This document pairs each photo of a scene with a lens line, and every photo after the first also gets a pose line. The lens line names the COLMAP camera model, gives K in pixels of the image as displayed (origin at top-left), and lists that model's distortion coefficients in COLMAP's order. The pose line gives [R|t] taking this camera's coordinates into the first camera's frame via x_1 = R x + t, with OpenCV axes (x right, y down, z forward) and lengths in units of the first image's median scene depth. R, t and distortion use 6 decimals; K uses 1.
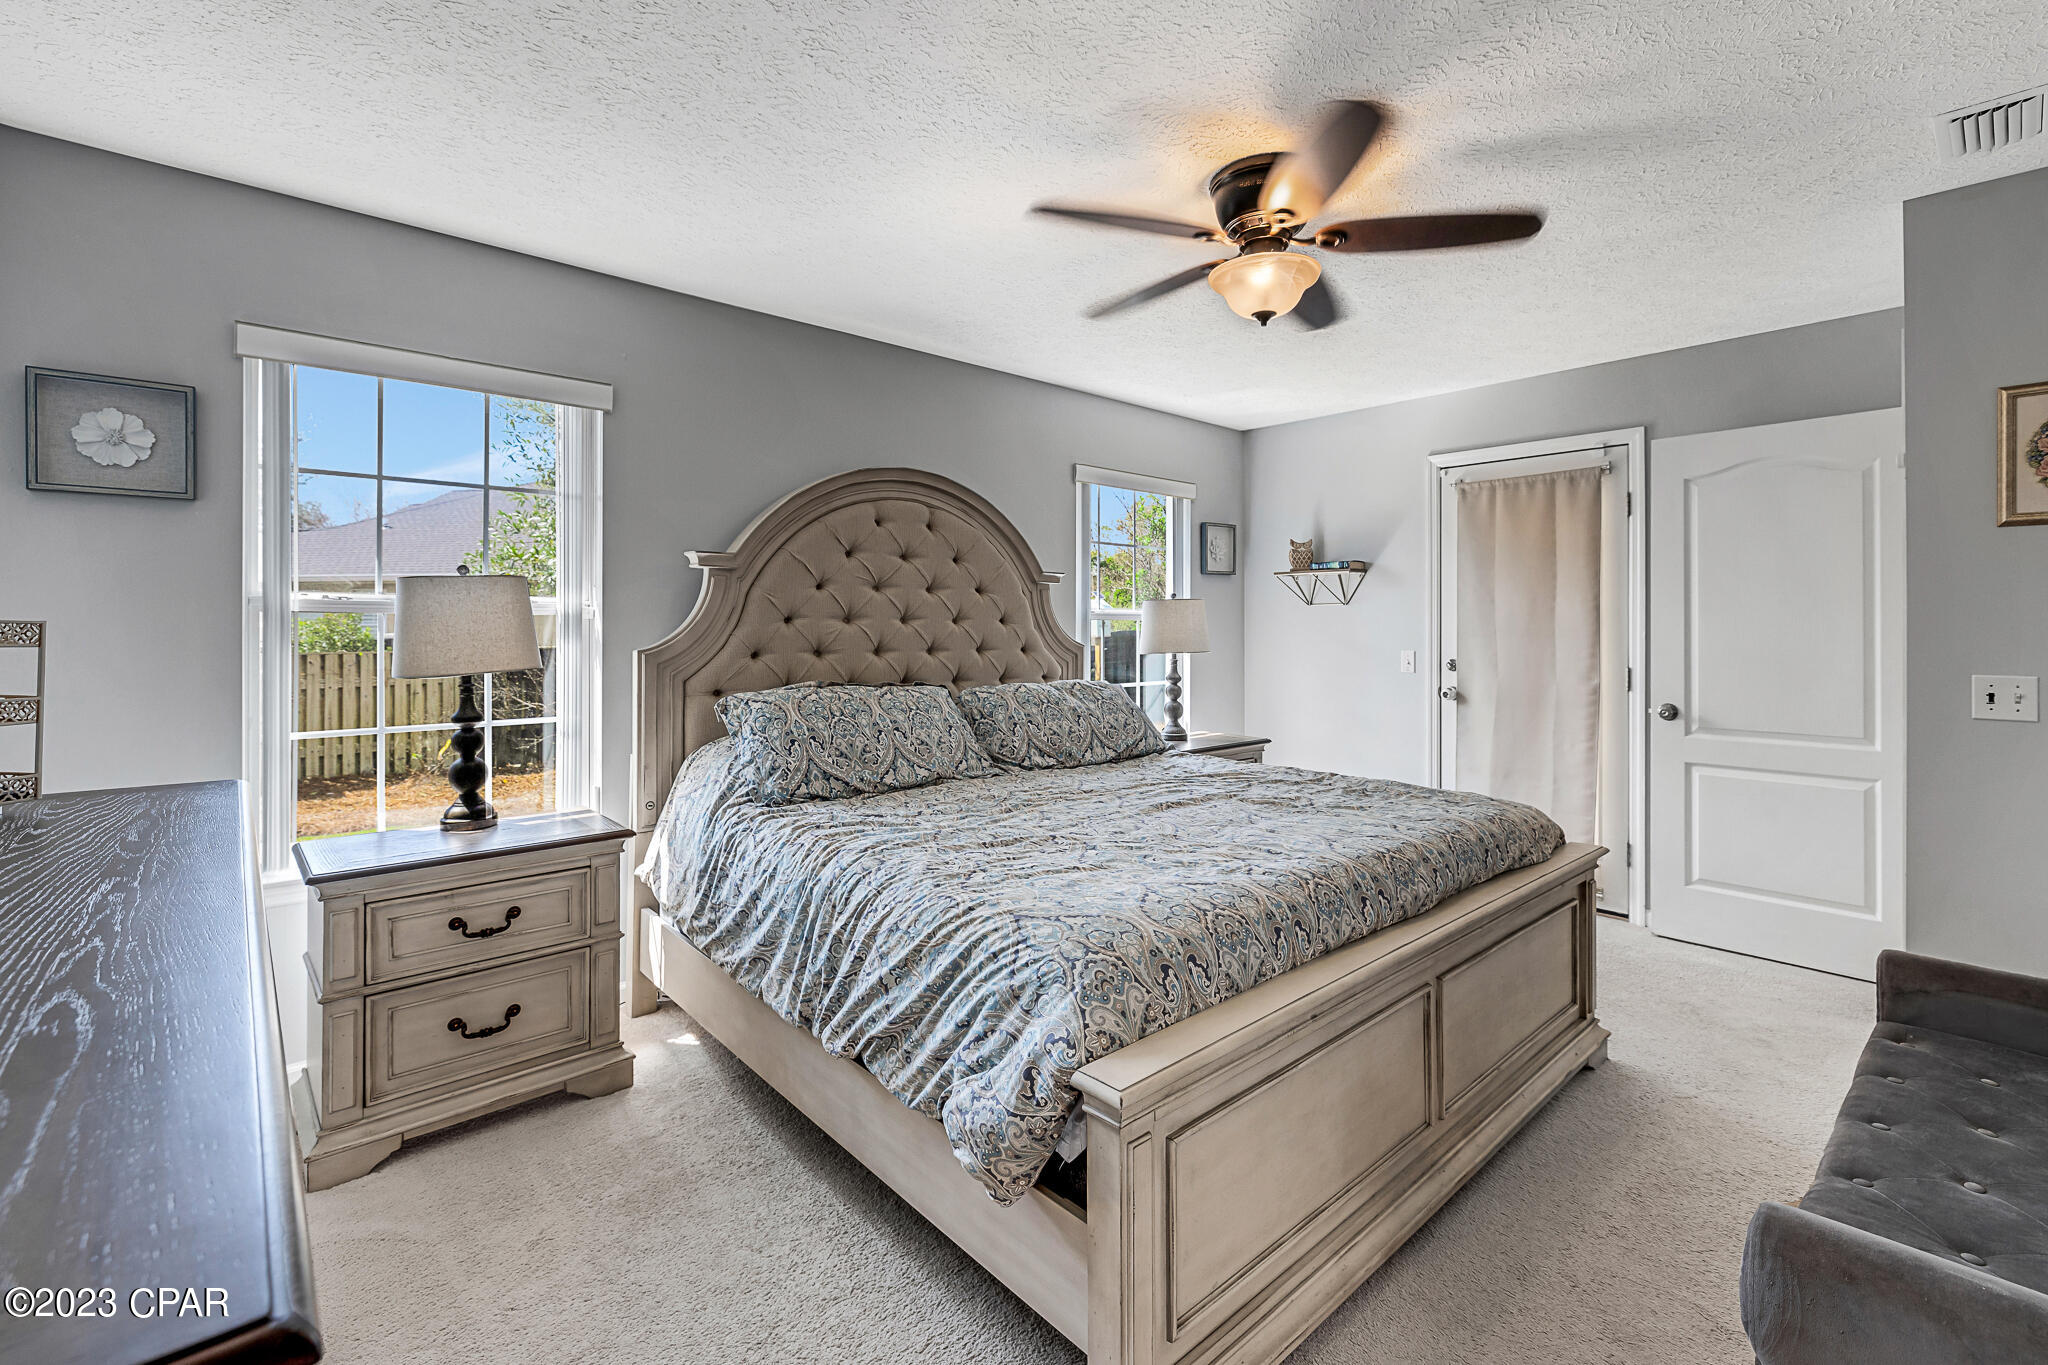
lens RADIAL K [[884.5, 0, 1032.7], [0, 884.5, 620.6], [0, 0, 1]] dist [-0.001129, 0.000057]
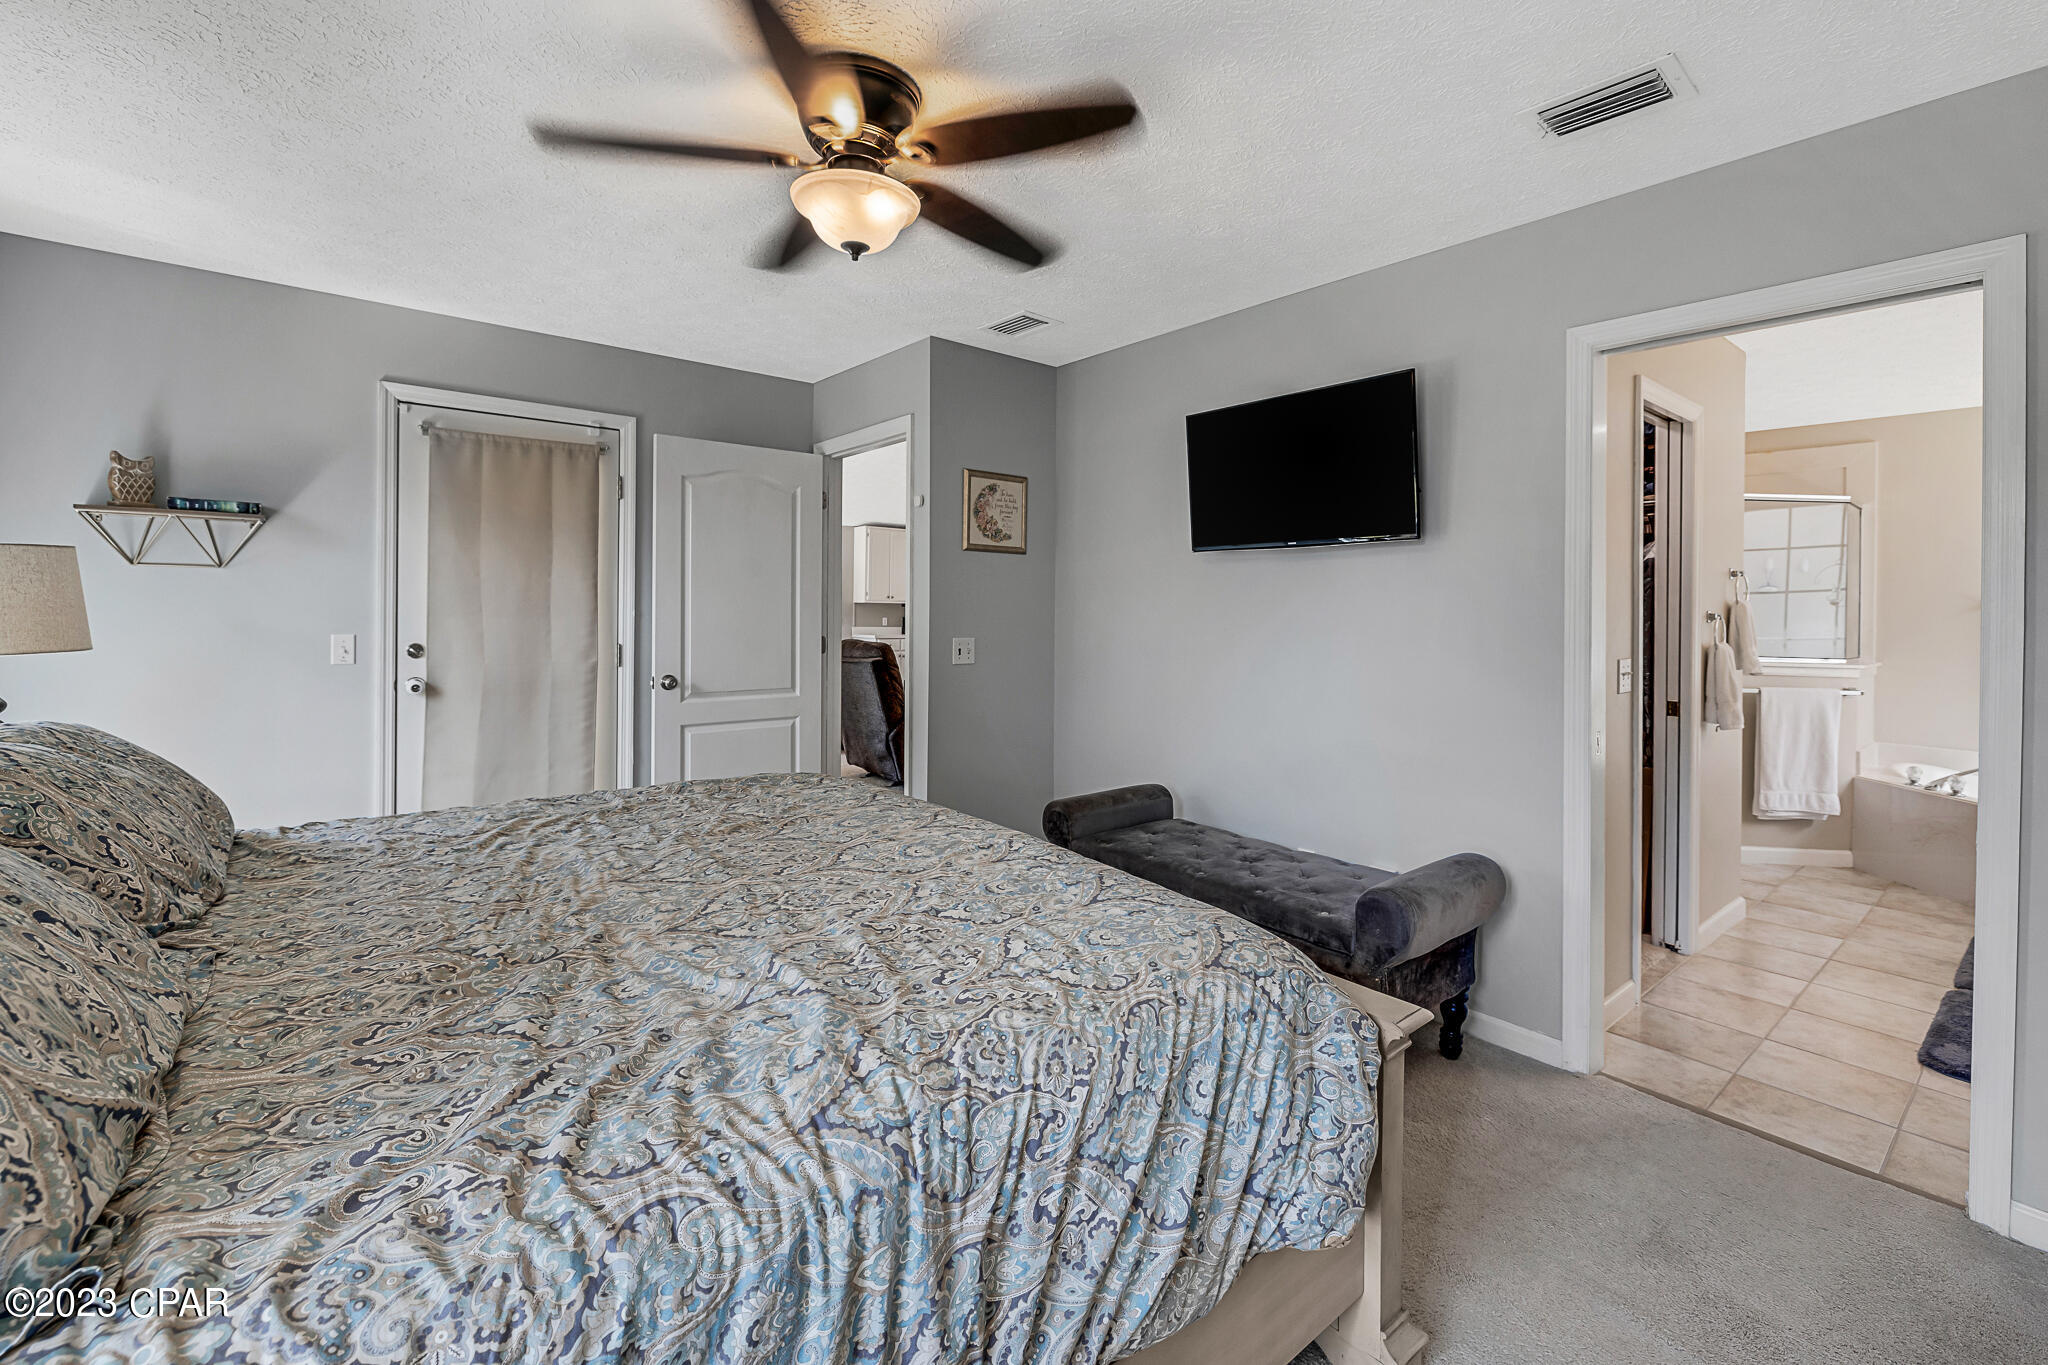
lens RADIAL K [[895.0, 0, 1024.2], [0, 895.0, 604.2], [0, 0, 1]] dist [0.001227, 0.000056]
pose [[0.036175, 0.003812, 0.999338, -0.539025], [-0.018943, 0.999816, -0.003128, 0.000253], [-0.999166, -0.018817, 0.036241, 0.715738]]
